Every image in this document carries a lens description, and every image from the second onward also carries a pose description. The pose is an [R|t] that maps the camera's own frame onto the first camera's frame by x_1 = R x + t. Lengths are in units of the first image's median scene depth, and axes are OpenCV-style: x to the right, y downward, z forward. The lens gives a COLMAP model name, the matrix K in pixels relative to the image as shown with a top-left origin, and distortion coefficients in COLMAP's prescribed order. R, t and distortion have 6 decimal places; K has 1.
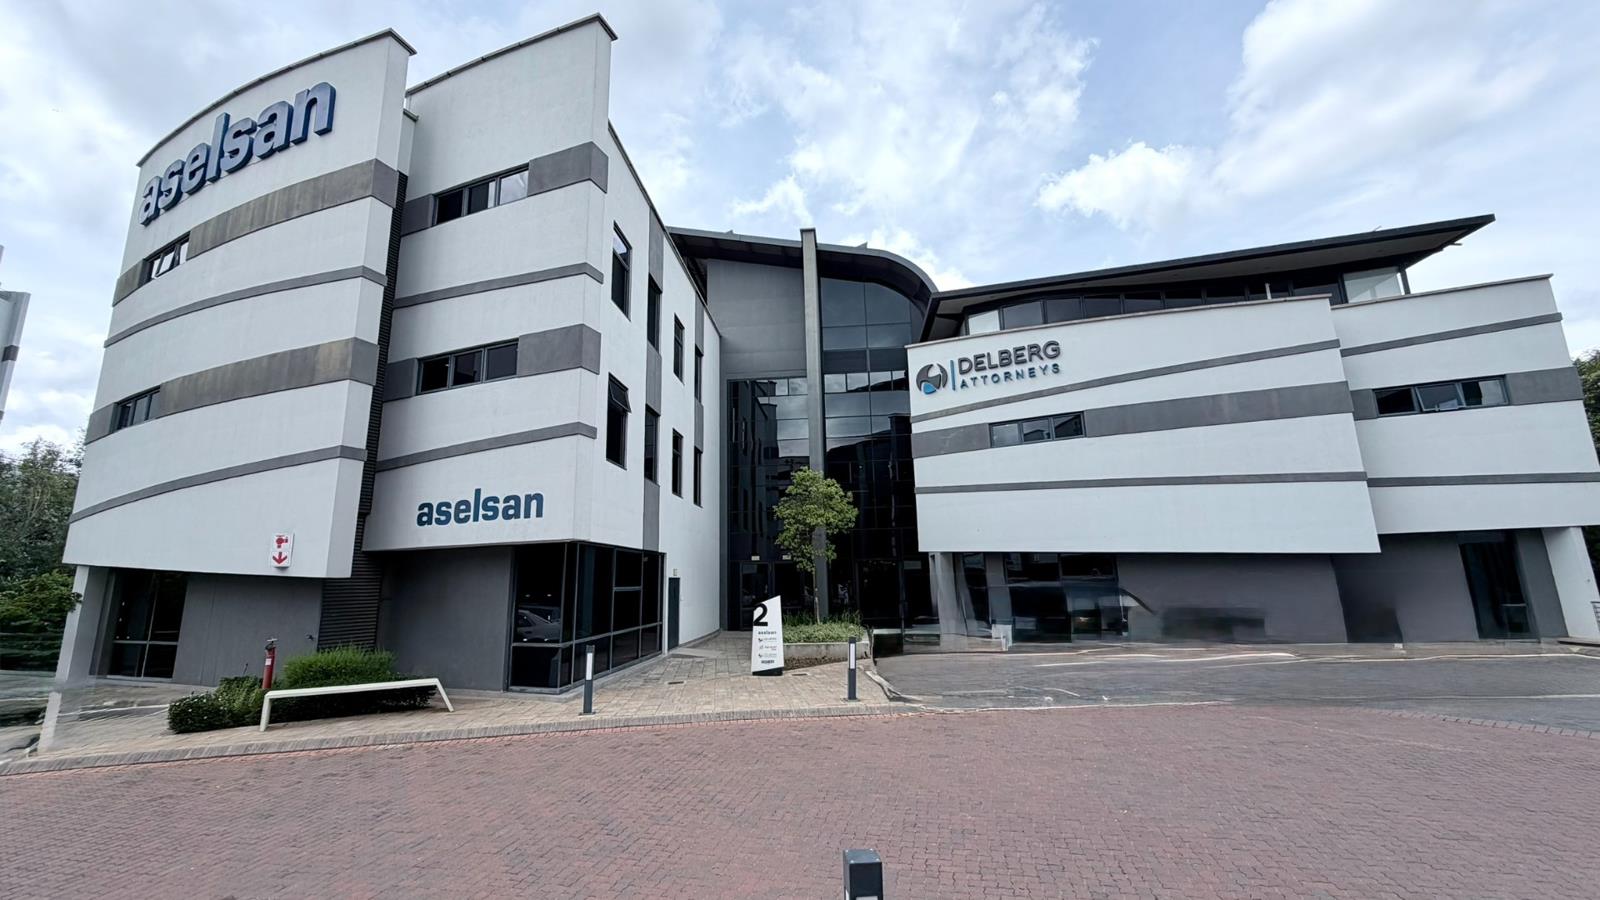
lens RADIAL K [[650.5, 0, 800.0], [0, 650.5, 450.0], [0, 0, 1]] dist [-0.008650, 0.000022]
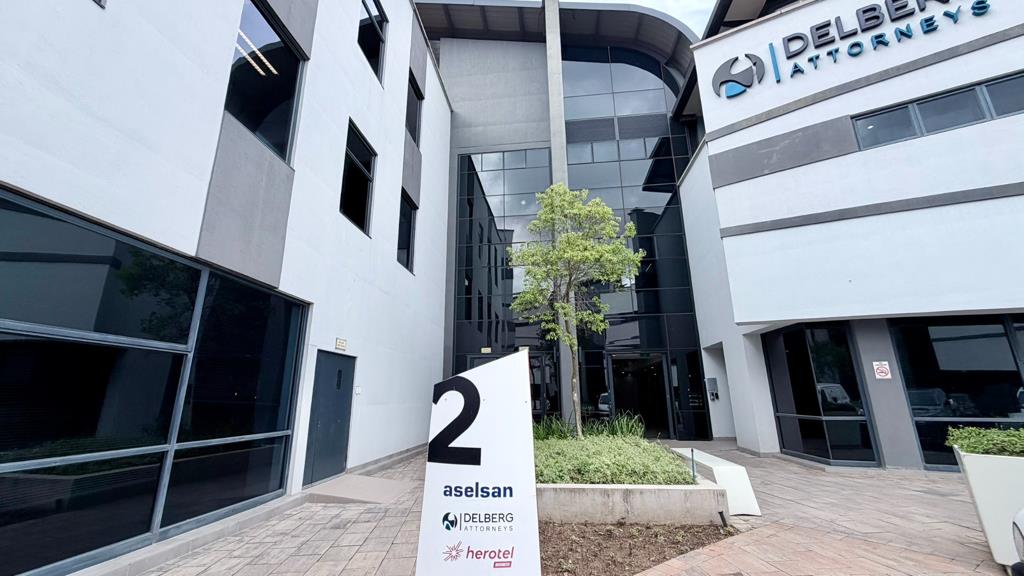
lens RADIAL K [[416.3, 0, 512.0], [0, 416.3, 288.0], [0, 0, 1]] dist [-0.008650, 0.000022]
pose [[0.999442, 0.006157, -0.032827, -0.023436], [-0.008024, 0.998339, -0.057057, 0.153028], [0.032421, 0.057289, 0.997831, 0.606007]]
